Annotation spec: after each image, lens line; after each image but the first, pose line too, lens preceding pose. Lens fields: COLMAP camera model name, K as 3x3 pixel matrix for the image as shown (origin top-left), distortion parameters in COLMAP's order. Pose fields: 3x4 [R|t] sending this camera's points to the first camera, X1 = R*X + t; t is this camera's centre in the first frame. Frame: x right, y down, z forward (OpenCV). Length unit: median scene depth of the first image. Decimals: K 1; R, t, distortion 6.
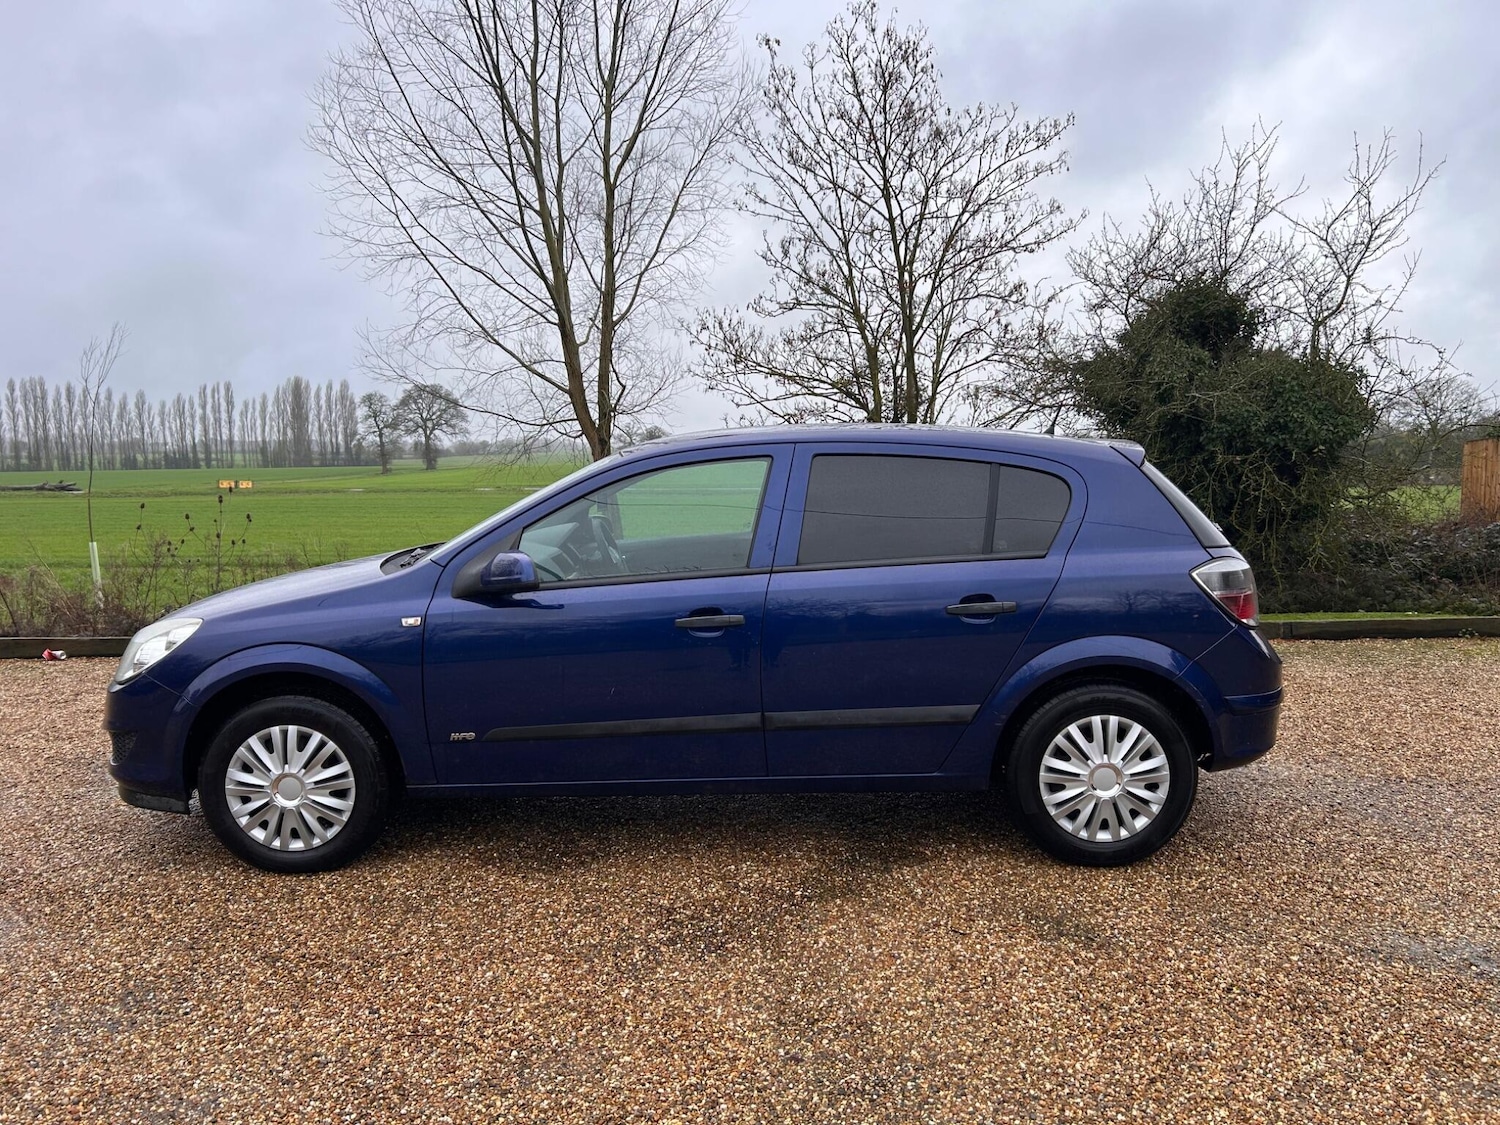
lens RADIAL K [[1117.7, 0, 757.3], [0, 1117.7, 571.4], [0, 0, 1]] dist [0.053852, -0.053848]
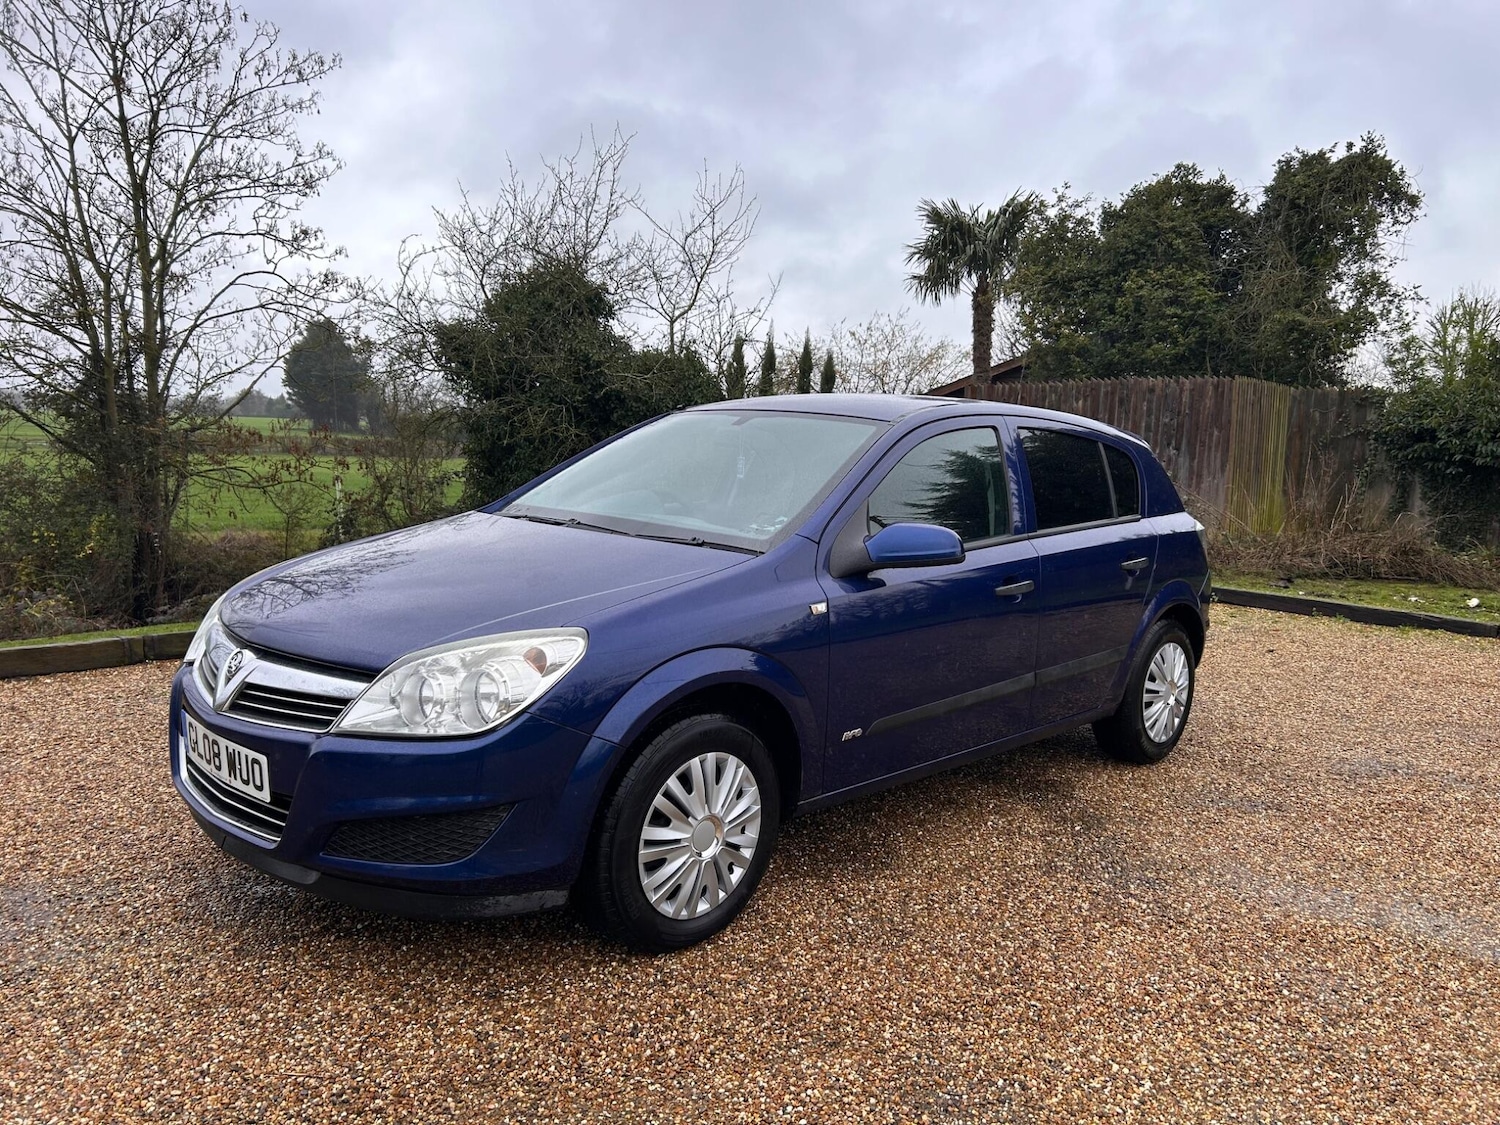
lens RADIAL K [[1117.7, 0, 757.3], [0, 1117.7, 571.4], [0, 0, 1]] dist [0.053852, -0.053848]
pose [[0.699628, -0.046361, 0.713002, -0.103005], [0.025372, 0.998875, 0.040054, -0.001939], [-0.714057, -0.009932, 0.700017, 0.048975]]
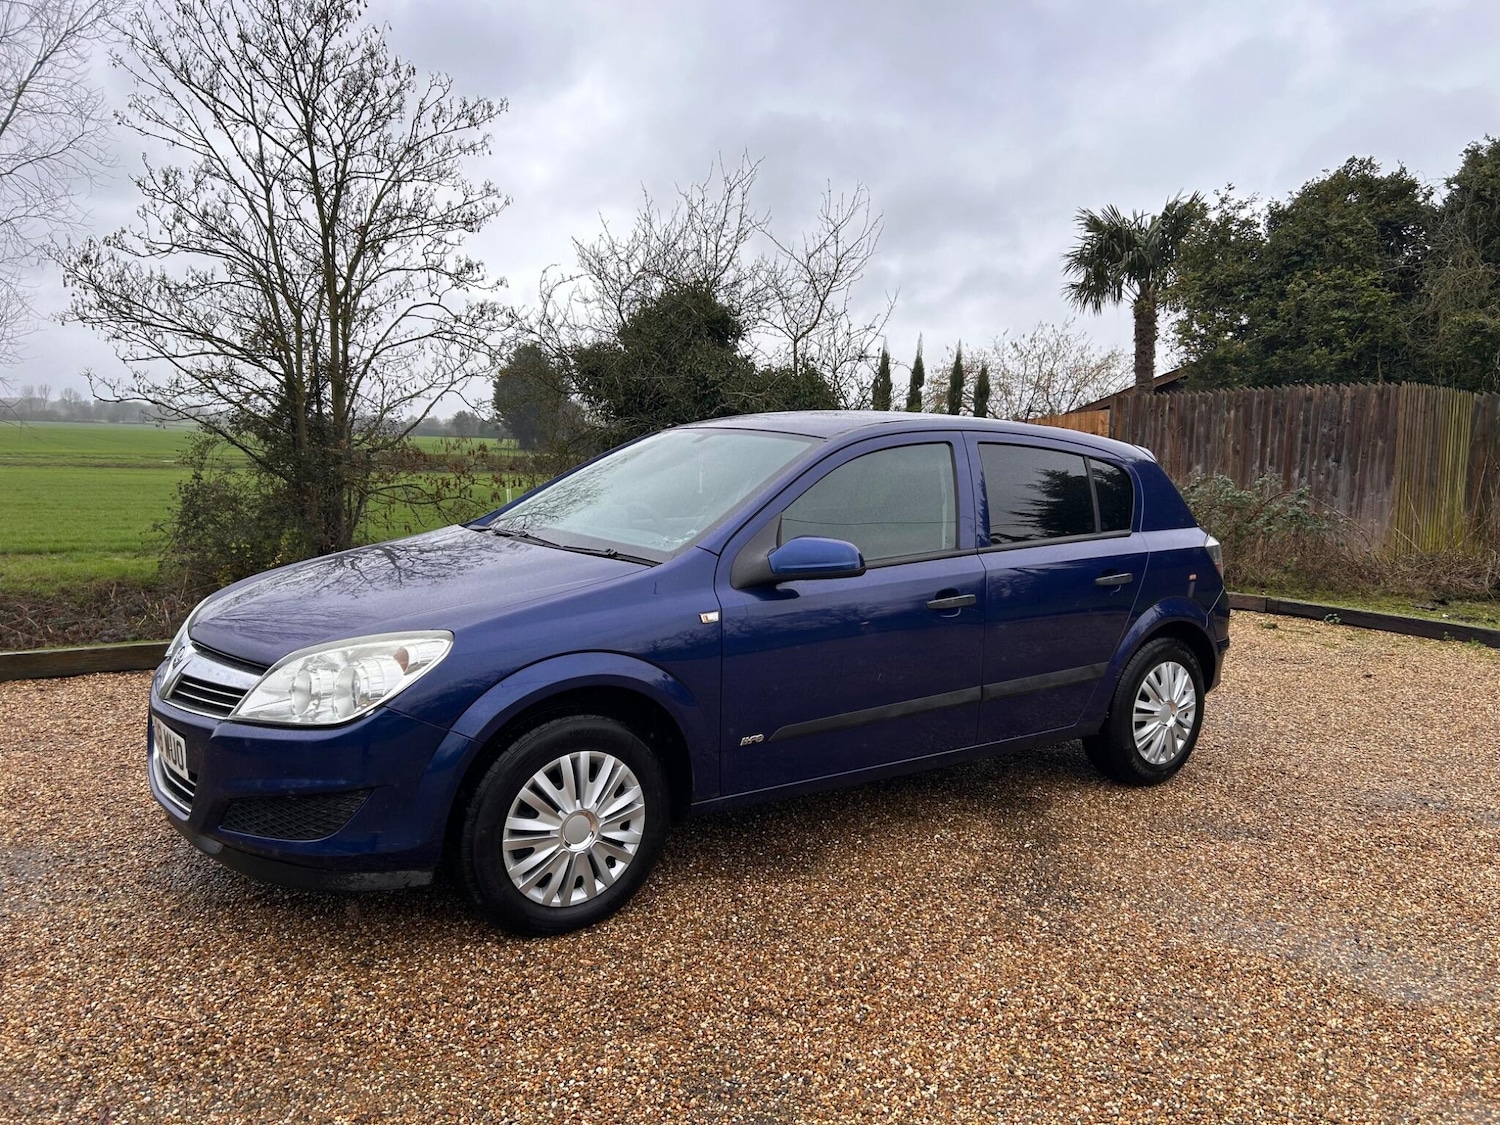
lens RADIAL K [[1117.3, 0, 758.9], [0, 1117.3, 566.3], [0, 0, 1]] dist [0.050841, -0.046051]
pose [[0.806944, -0.027327, 0.589995, -0.087159], [0.020355, 0.999622, 0.018459, -0.001182], [-0.590277, -0.002886, 0.807196, 0.029465]]
